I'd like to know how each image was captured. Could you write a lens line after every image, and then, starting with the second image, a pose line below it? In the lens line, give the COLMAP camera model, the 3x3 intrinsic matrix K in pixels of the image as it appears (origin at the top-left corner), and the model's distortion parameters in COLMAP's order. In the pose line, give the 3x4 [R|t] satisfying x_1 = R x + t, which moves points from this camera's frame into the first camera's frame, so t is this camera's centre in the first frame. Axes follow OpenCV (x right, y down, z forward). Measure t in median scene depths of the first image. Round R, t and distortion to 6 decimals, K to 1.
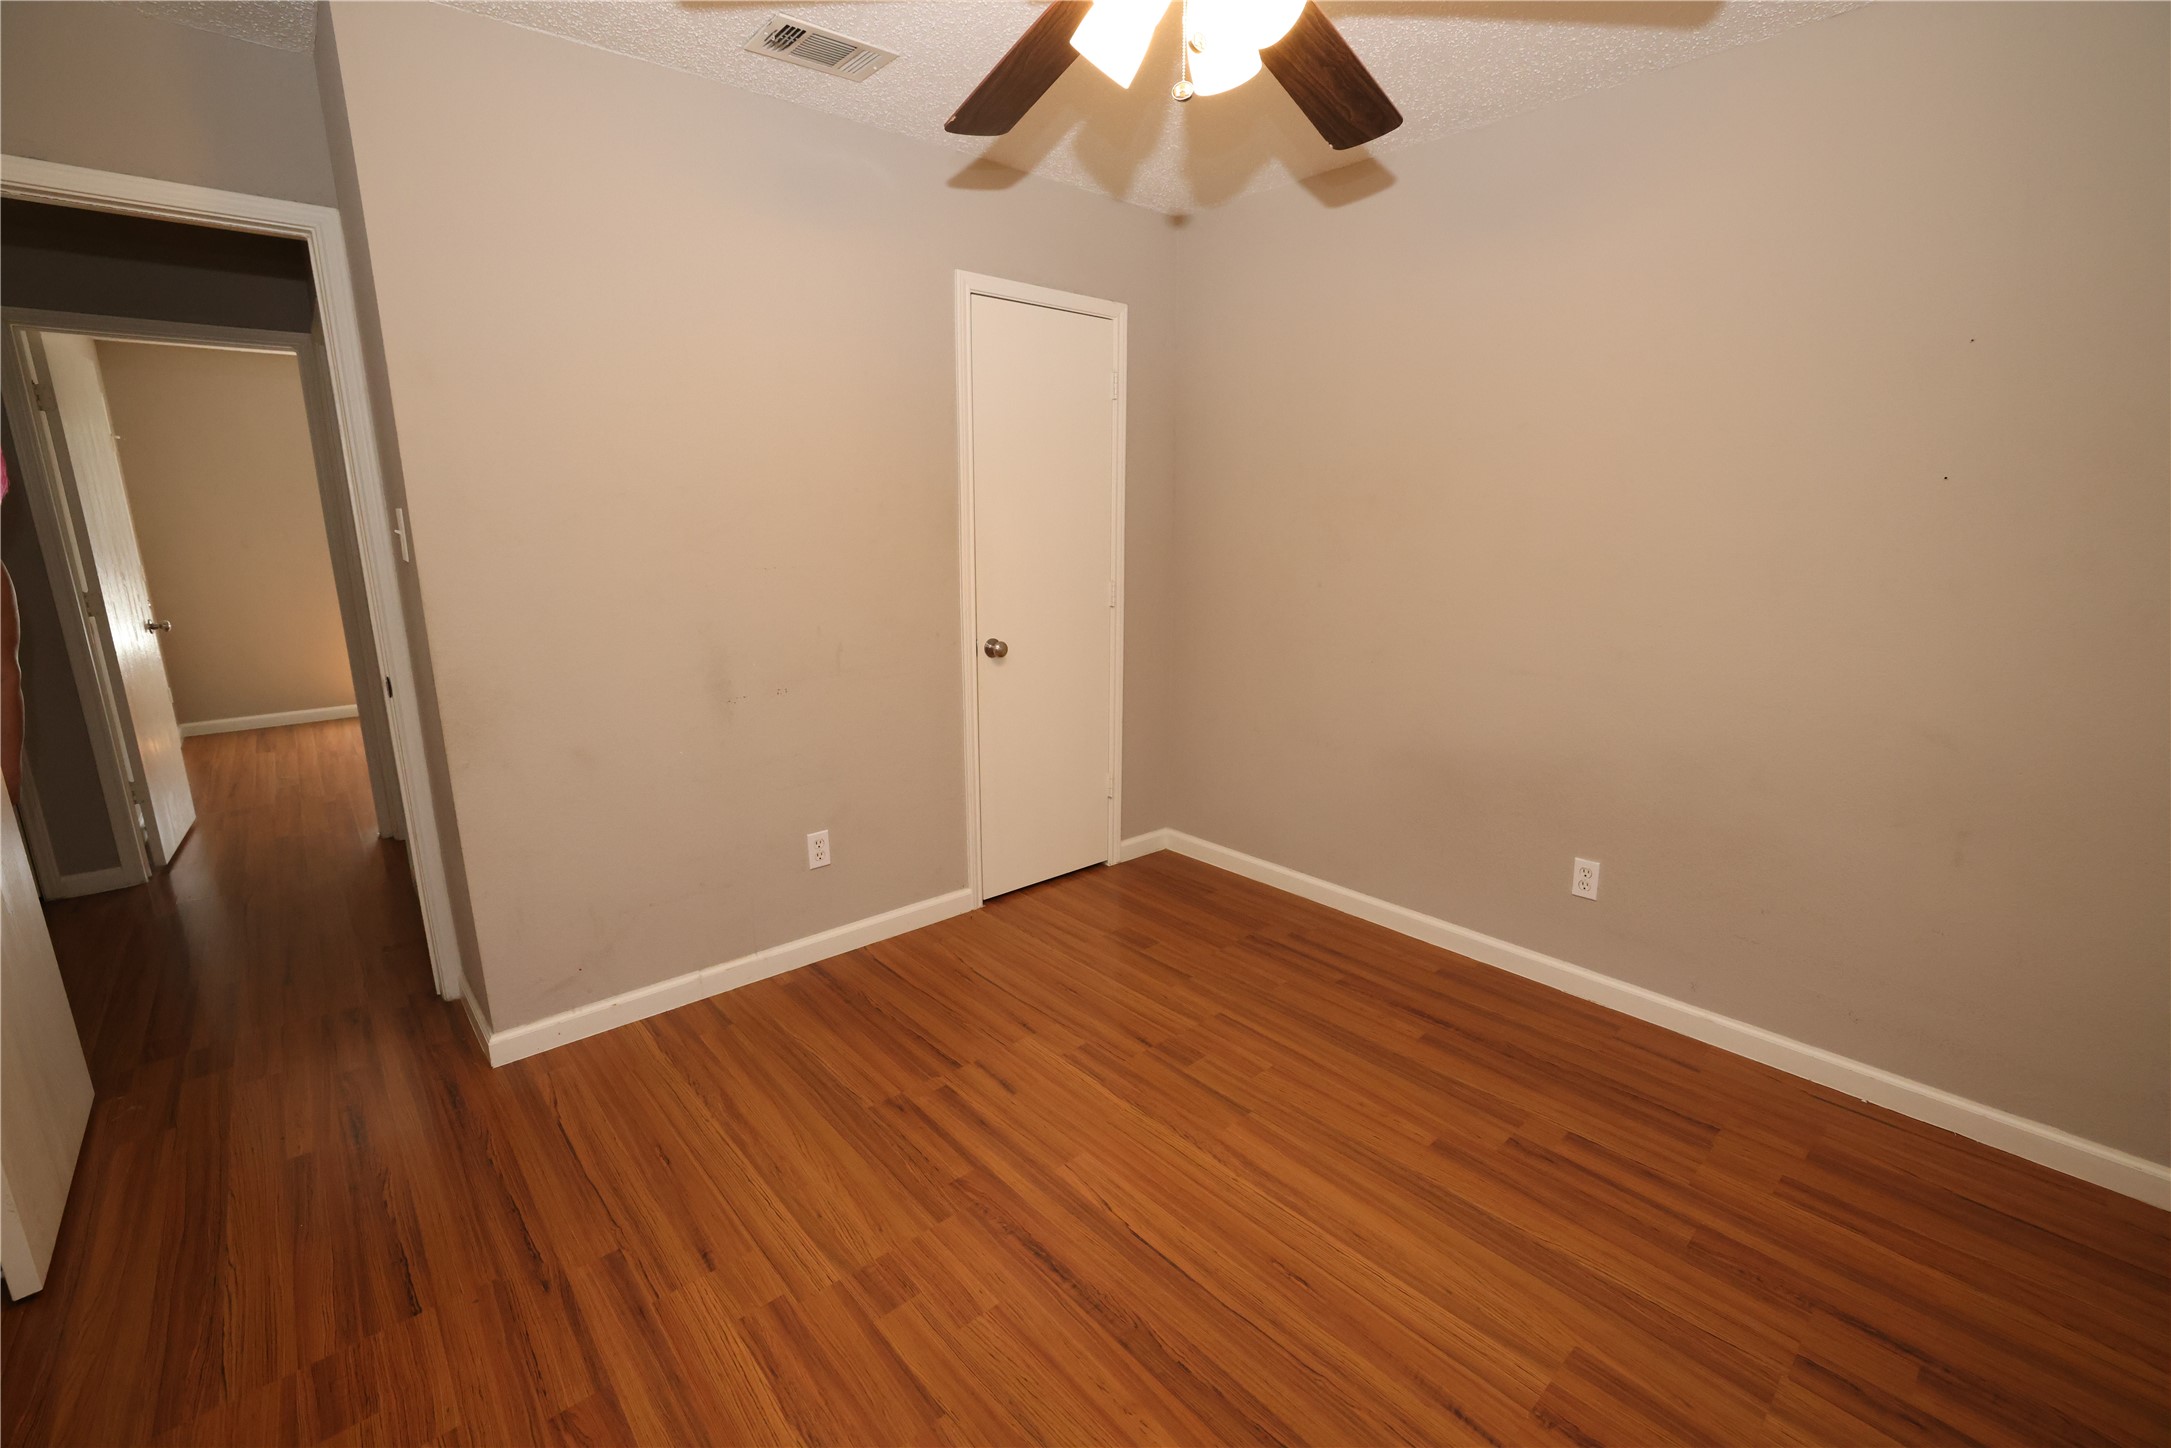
lens RADIAL K [[951.7, 0, 1085.5], [0, 951.7, 724.0], [0, 0, 1]] dist [-0.001085, 0.001031]
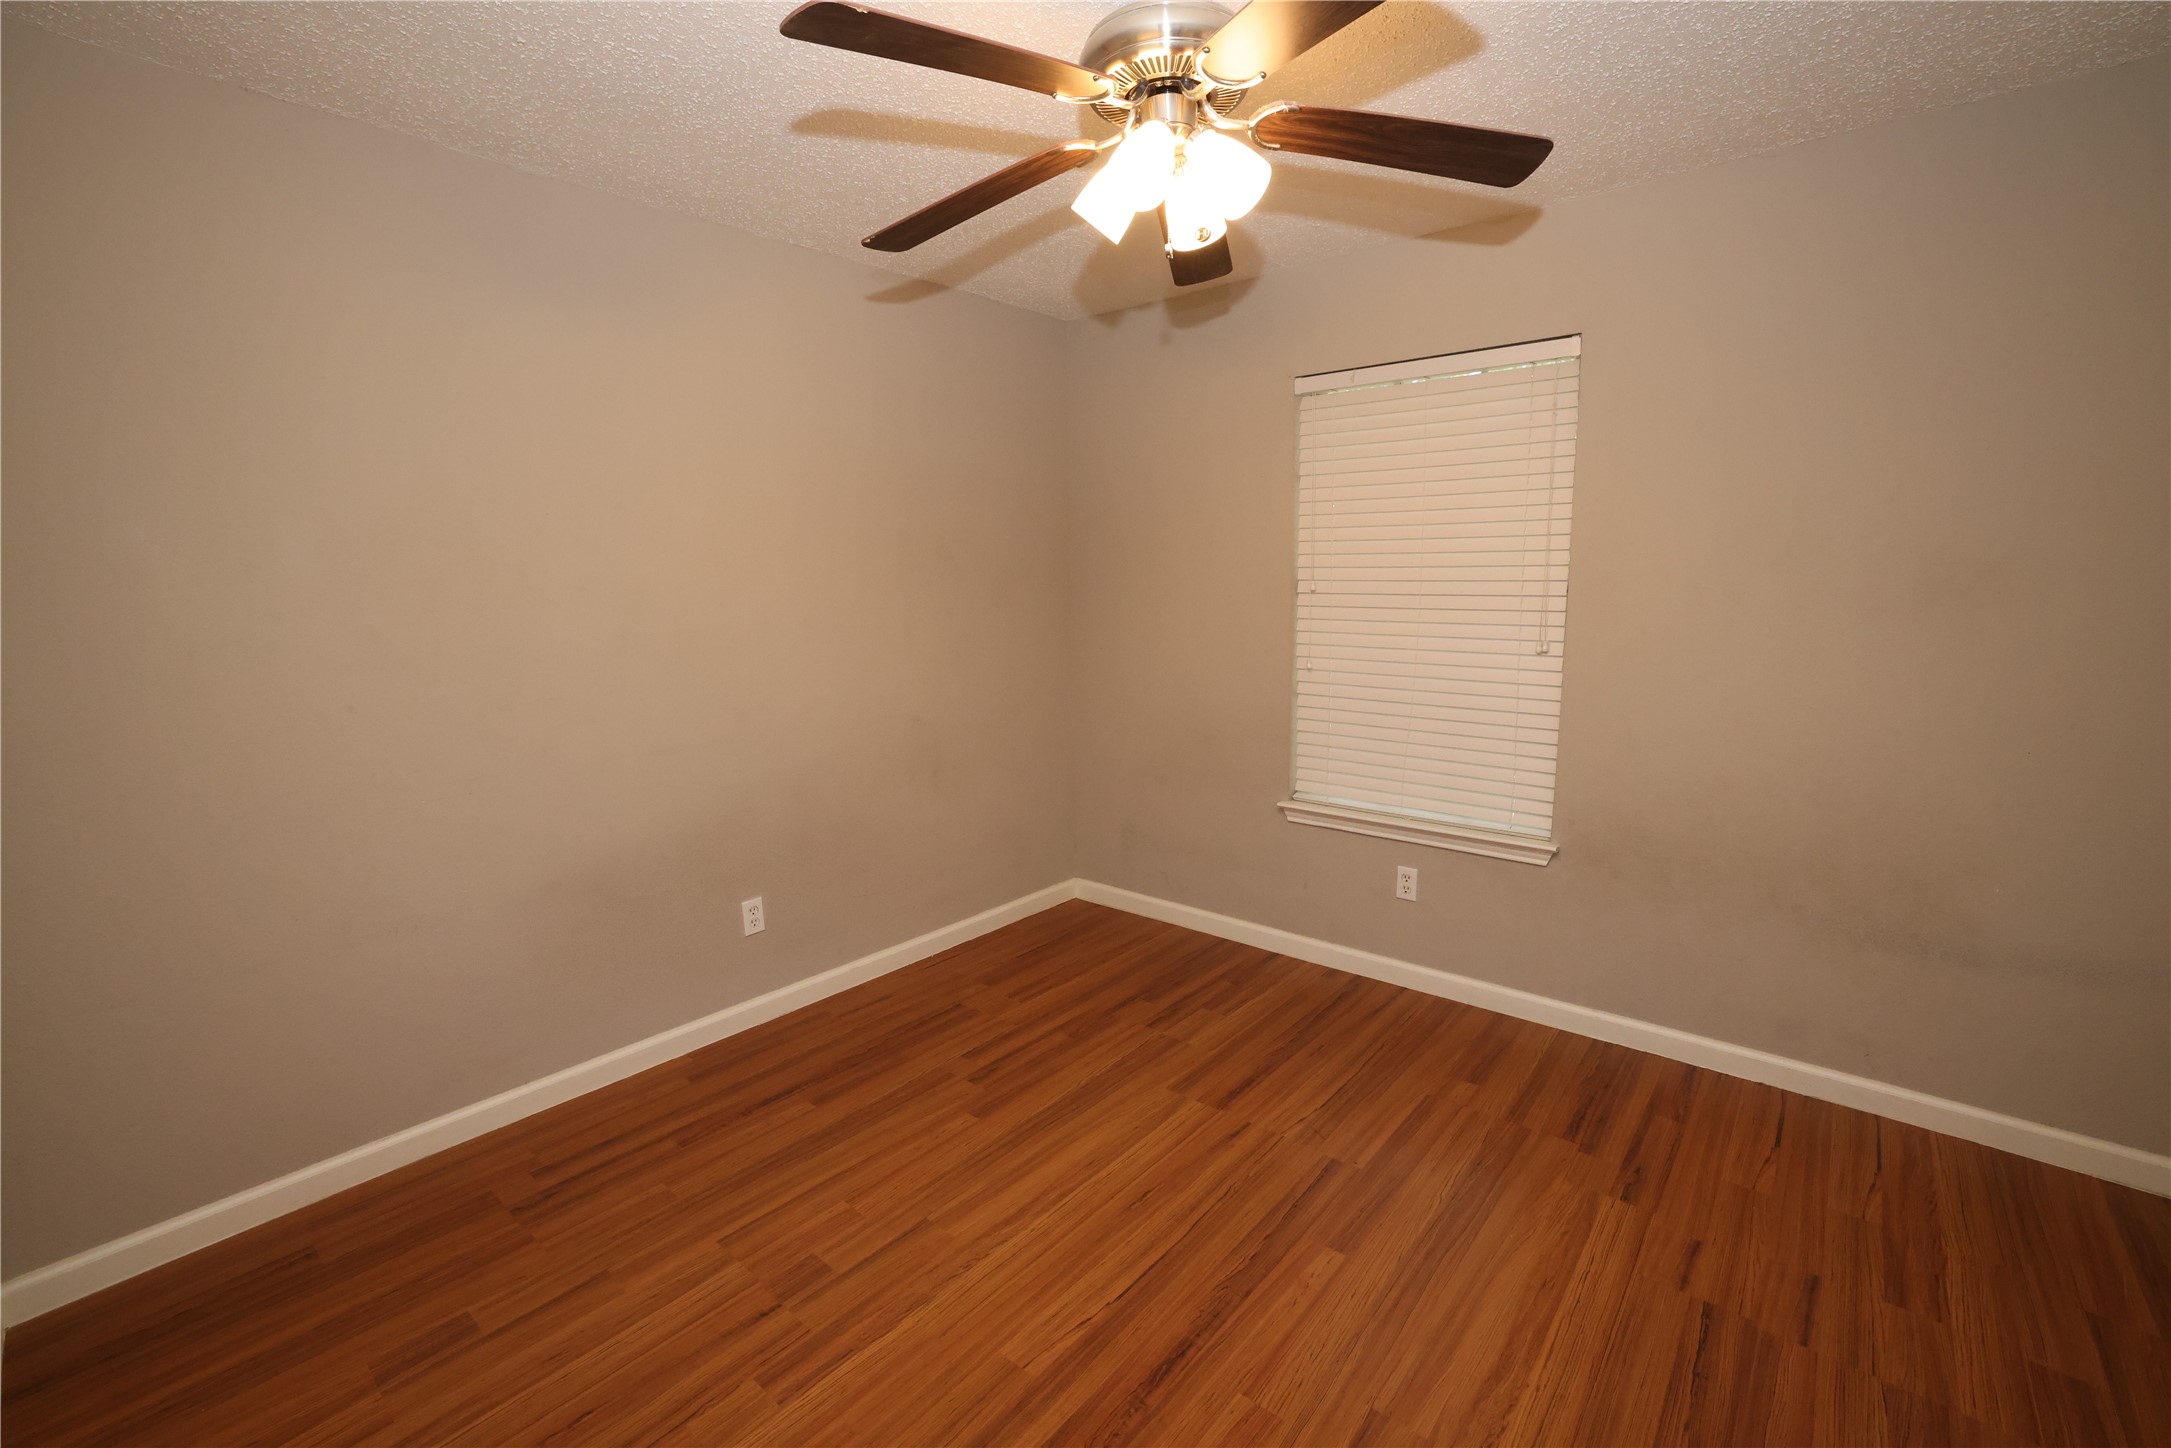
lens RADIAL K [[951.7, 0, 1085.5], [0, 951.7, 724.0], [0, 0, 1]] dist [-0.001085, 0.001031]
pose [[-0.150680, -0.143696, 0.978083, -0.750768], [0.227408, 0.957808, 0.175751, -0.204356], [-0.962071, 0.248906, -0.111645, 0.892055]]
